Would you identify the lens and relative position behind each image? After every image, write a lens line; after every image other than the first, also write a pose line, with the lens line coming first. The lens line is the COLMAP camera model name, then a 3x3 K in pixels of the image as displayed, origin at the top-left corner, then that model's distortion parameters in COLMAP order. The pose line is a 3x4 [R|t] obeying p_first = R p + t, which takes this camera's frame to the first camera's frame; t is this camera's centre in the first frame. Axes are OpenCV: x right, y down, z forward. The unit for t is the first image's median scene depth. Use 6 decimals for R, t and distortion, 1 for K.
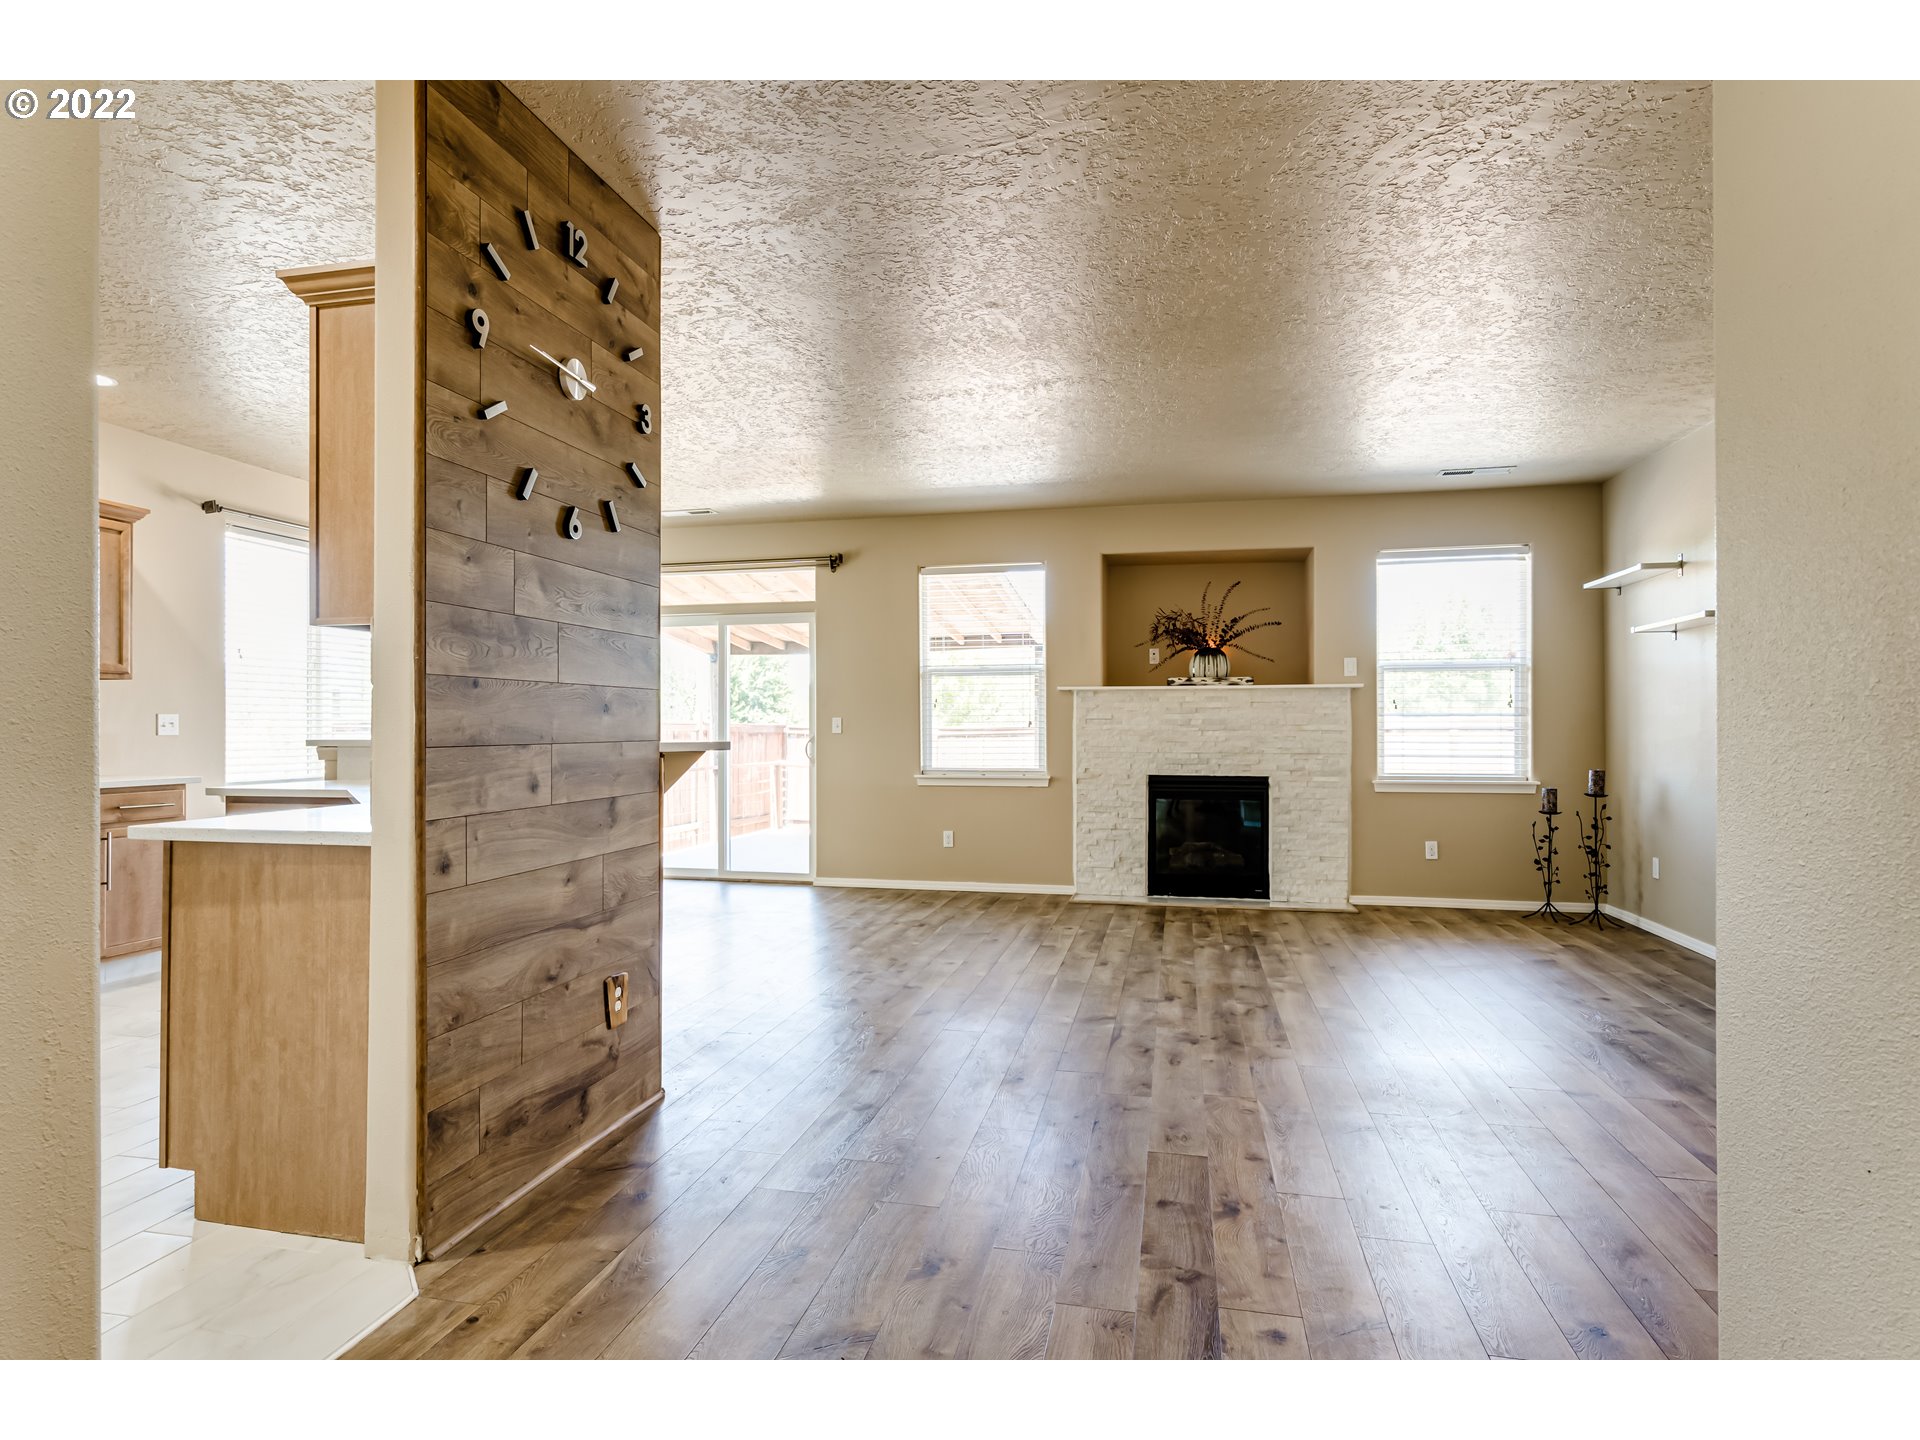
lens RADIAL K [[1038.9, 0, 938.8], [0, 1038.9, 730.8], [0, 0, 1]] dist [0.002403, 0.001313]
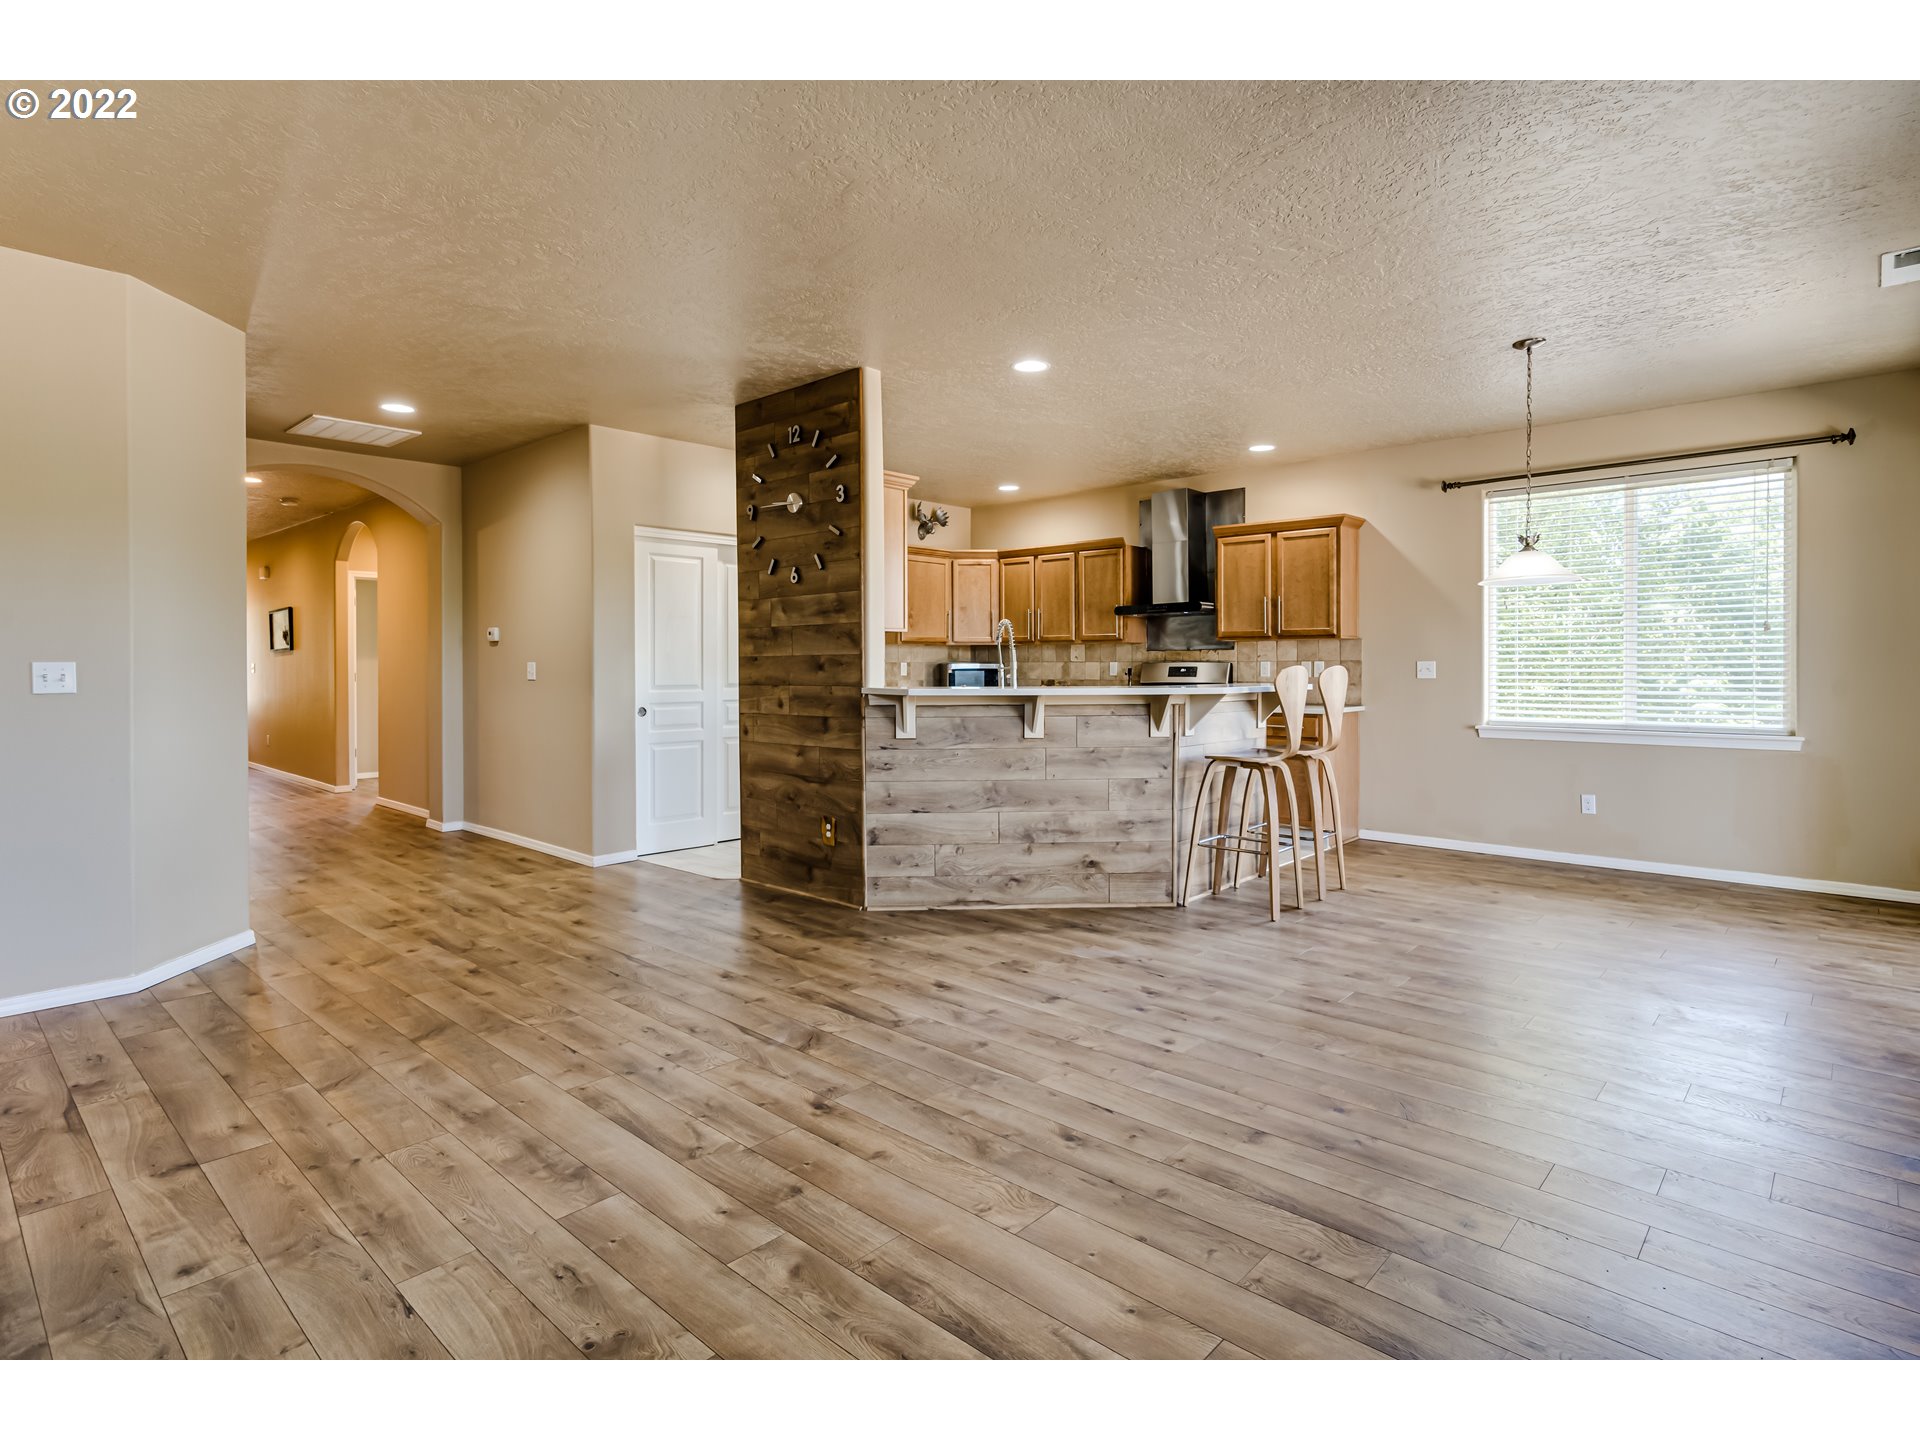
lens RADIAL K [[982.9, 0, 960.3], [0, 982.9, 677.4], [0, 0, 1]] dist [-0.000051, 0.001949]
pose [[-0.492398, 0.012841, -0.870276, 0.457524], [0.003023, 0.999910, 0.013044, -0.011123], [0.870365, 0.003792, -0.492392, 0.888609]]
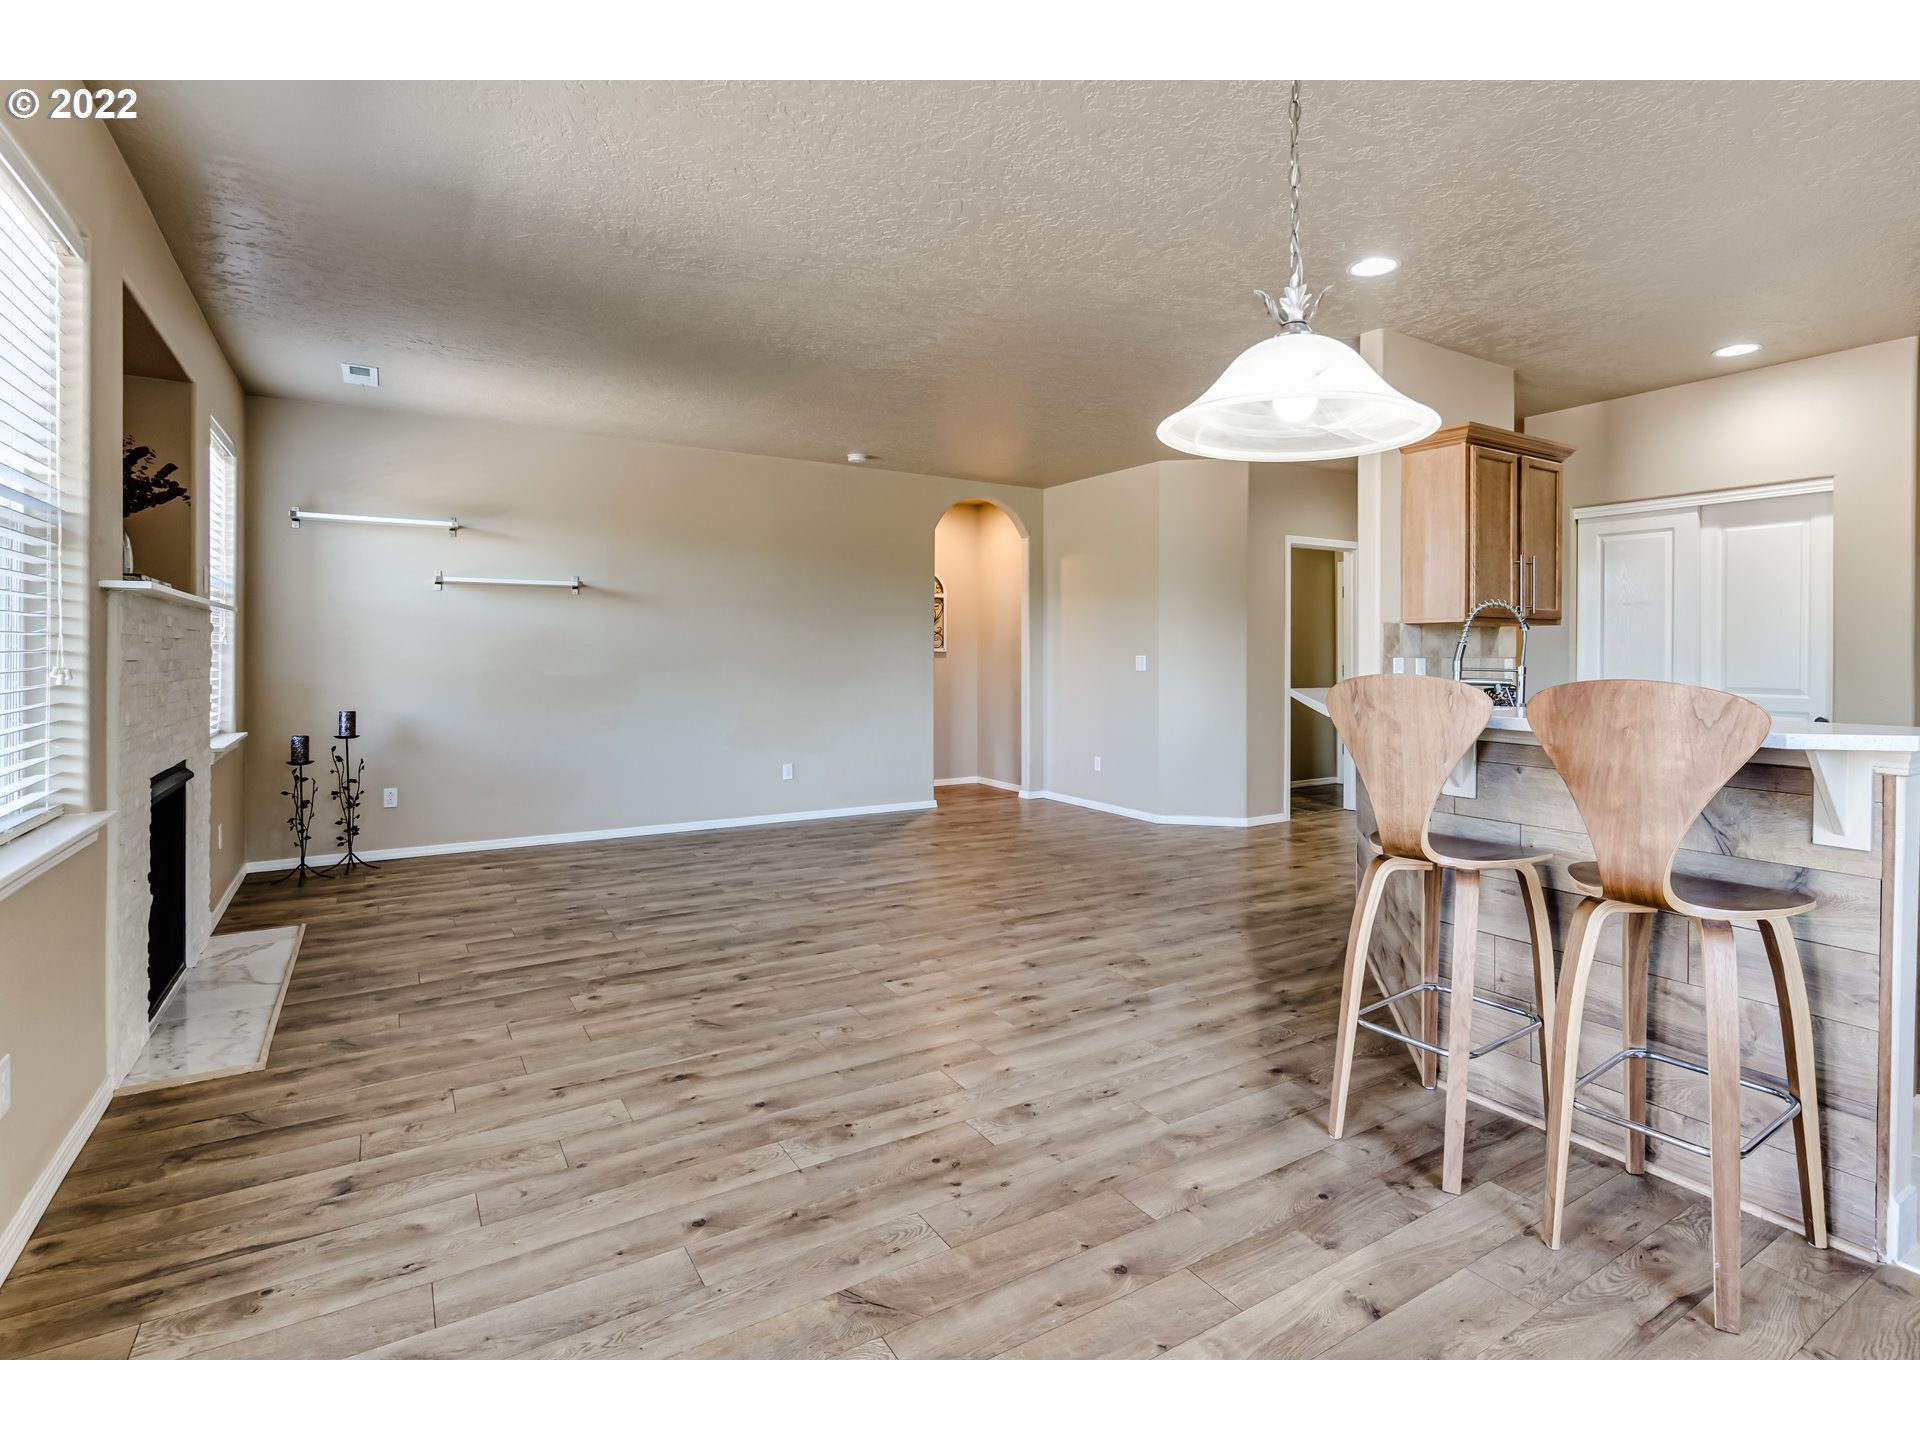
lens RADIAL K [[982.9, 0, 1033.7], [0, 982.9, 654.0], [0, 0, 1]] dist [-0.000051, 0.001949]
pose [[-0.730426, -0.003251, 0.682984, -0.414166], [-0.003760, 0.999993, 0.000739, -0.016370], [-0.682982, -0.002028, -0.730432, 1.096330]]
